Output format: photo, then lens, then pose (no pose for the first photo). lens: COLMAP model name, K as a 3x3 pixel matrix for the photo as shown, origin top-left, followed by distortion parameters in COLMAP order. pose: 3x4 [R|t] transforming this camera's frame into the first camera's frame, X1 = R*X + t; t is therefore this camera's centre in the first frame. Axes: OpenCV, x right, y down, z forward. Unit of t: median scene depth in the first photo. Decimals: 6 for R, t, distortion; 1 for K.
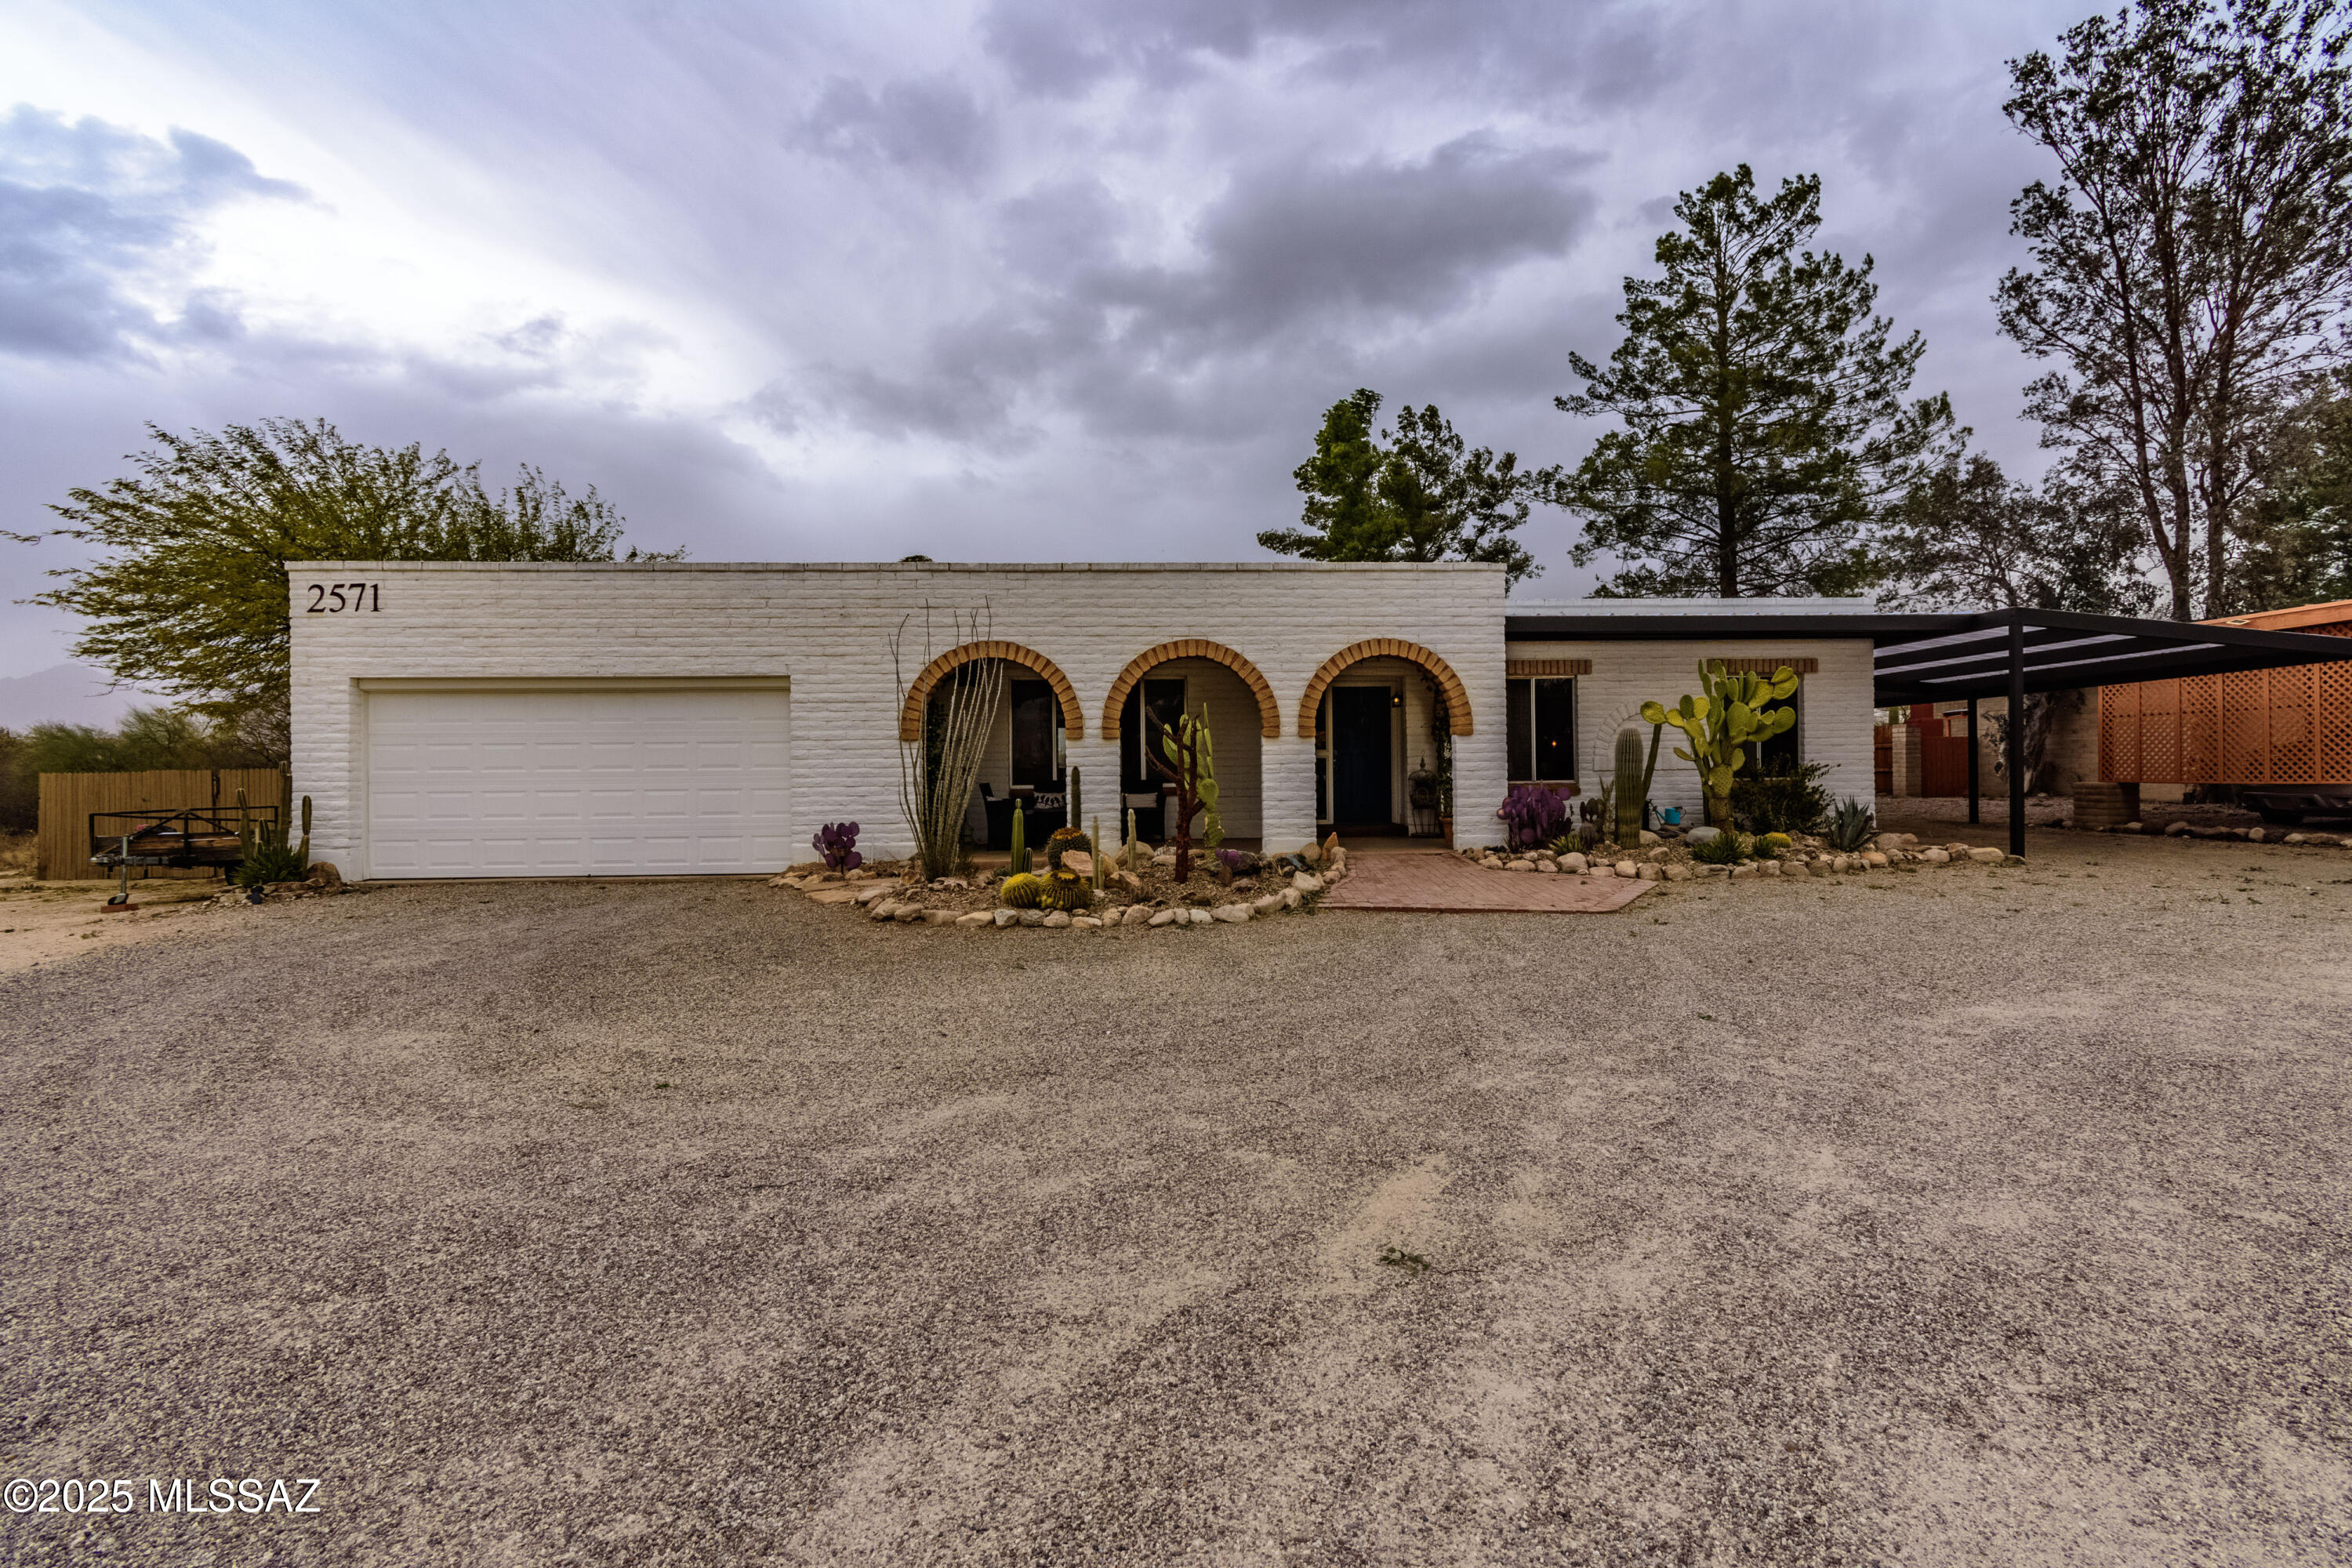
lens RADIAL K [[1023.7, 0, 1241.7], [0, 1023.7, 758.8], [0, 0, 1]] dist [0.000175, 0.000310]
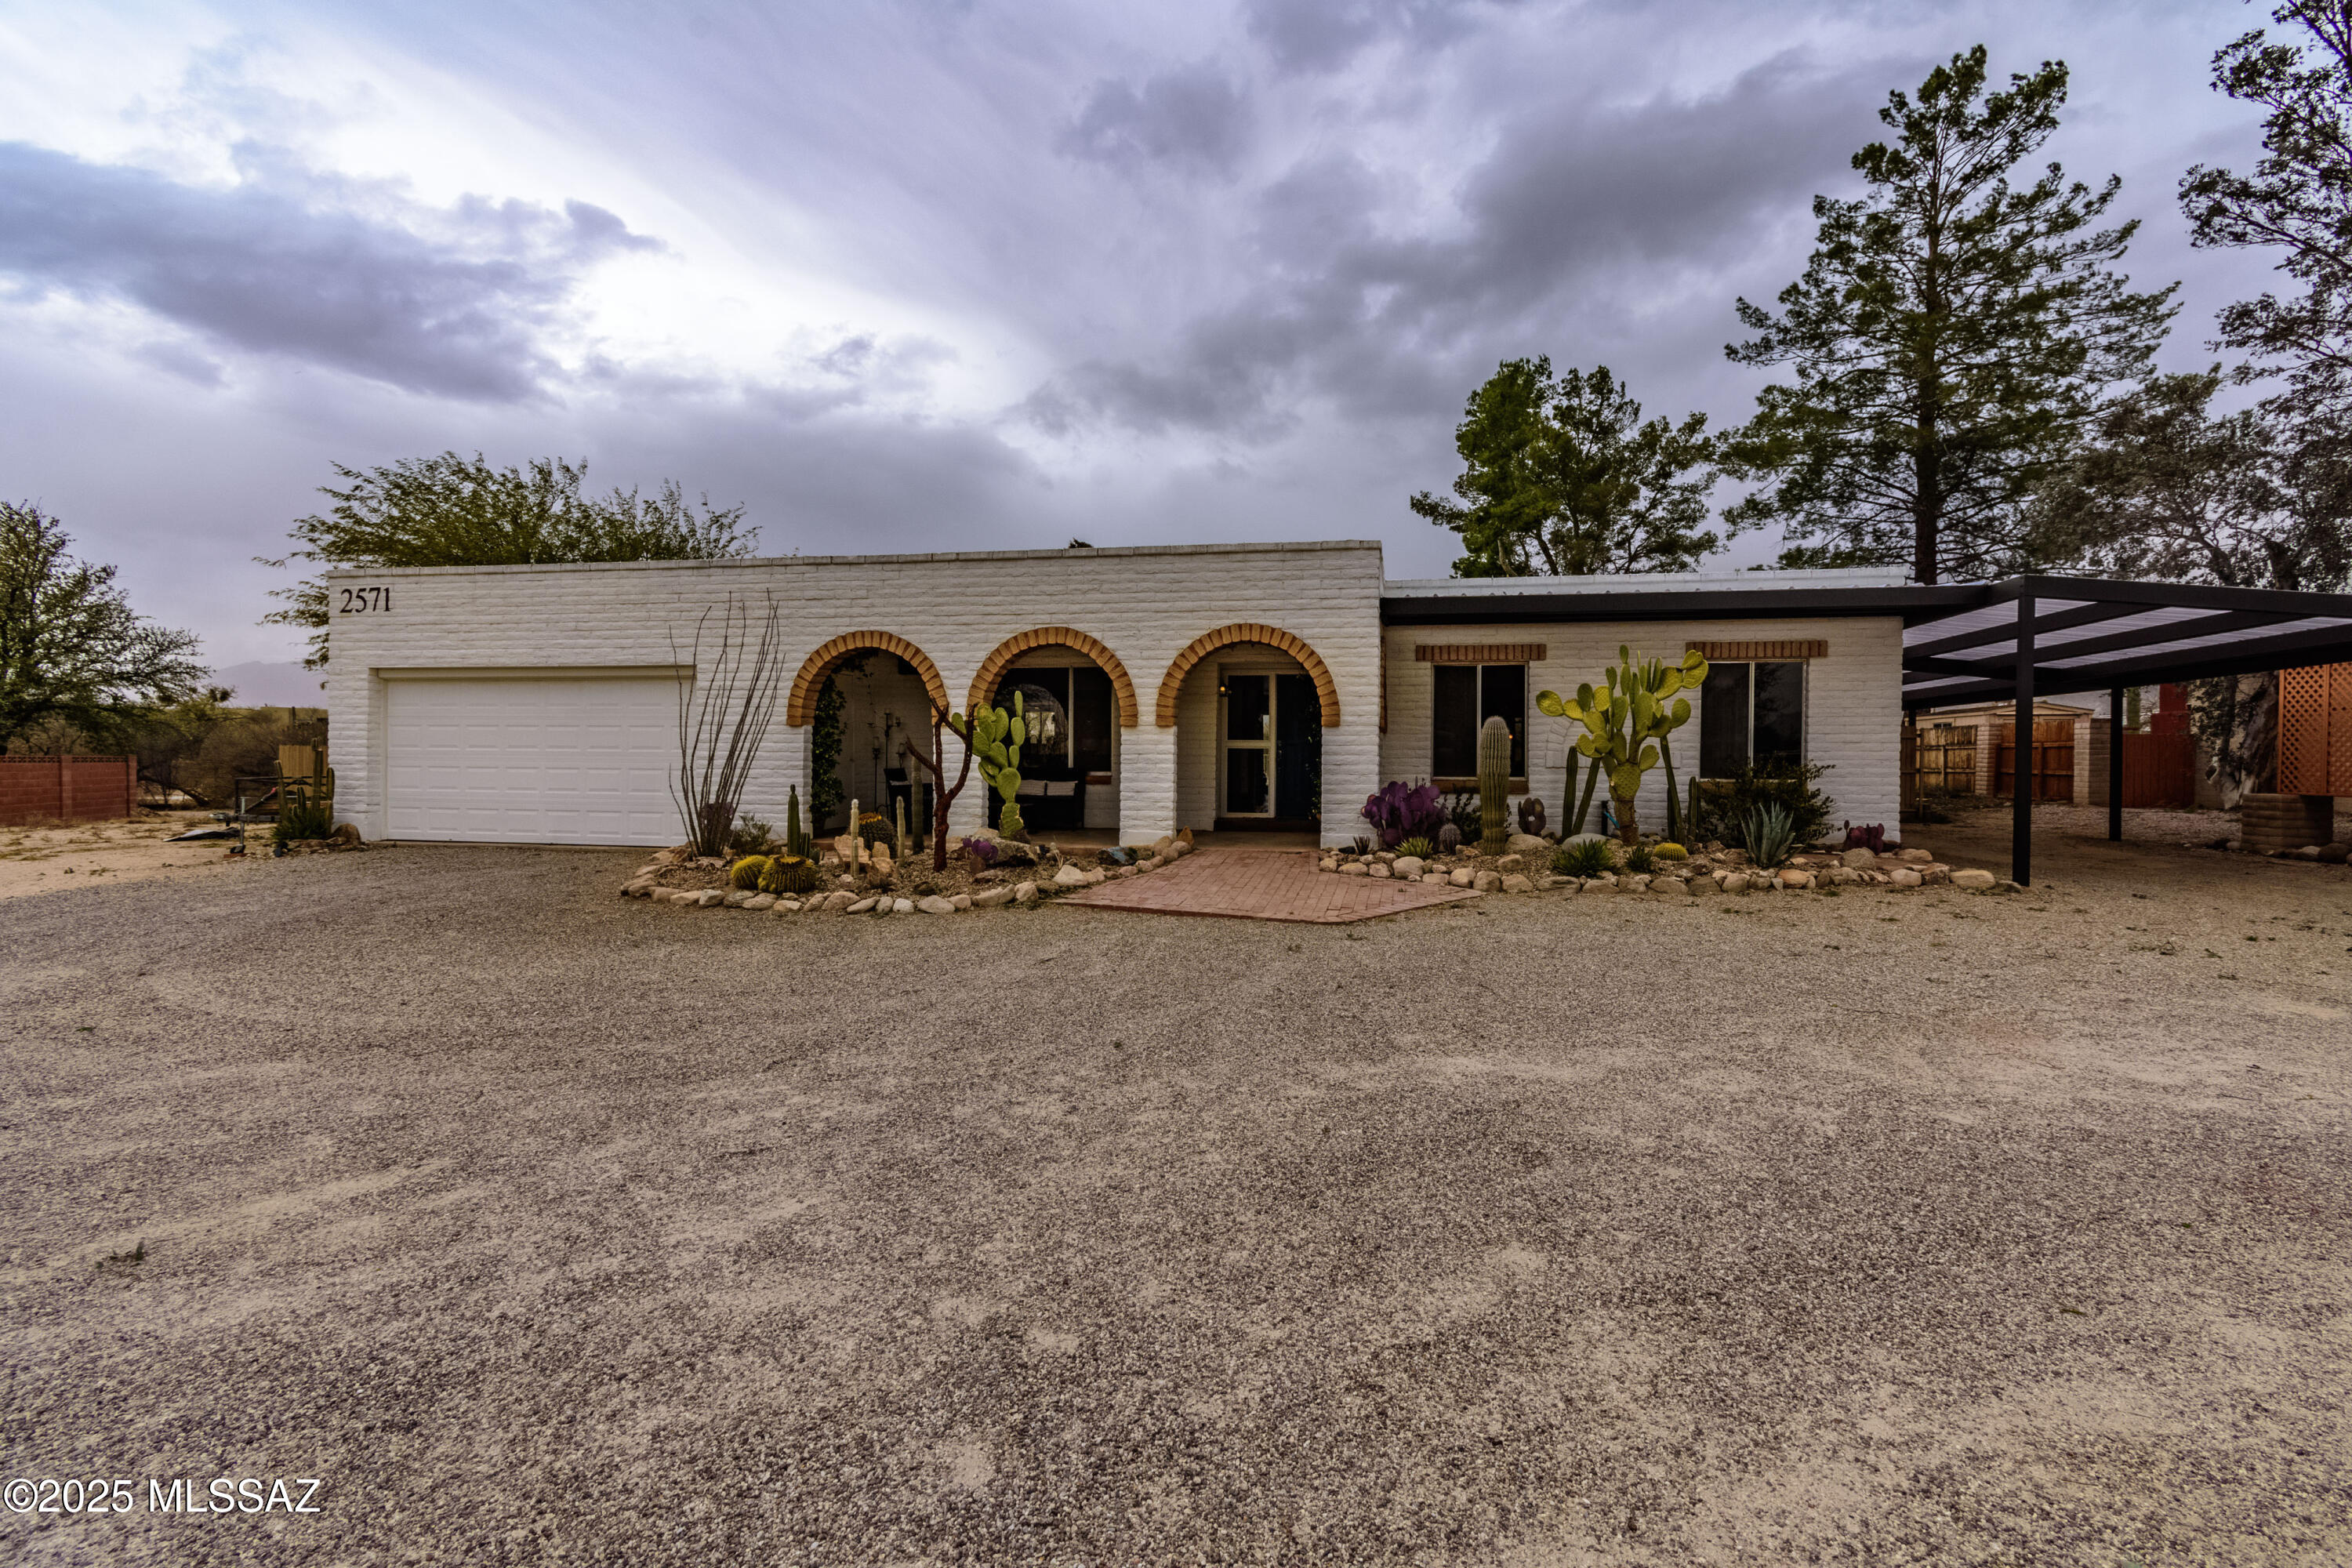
lens RADIAL K [[1023.7, 0, 1259.8], [0, 1023.7, 788.2], [0, 0, 1]] dist [0.000175, 0.000310]
pose [[0.974402, 0.023841, -0.223545, 0.354425], [-0.014503, 0.998956, 0.043322, -0.006488], [0.224344, -0.038971, 0.973730, 0.072163]]
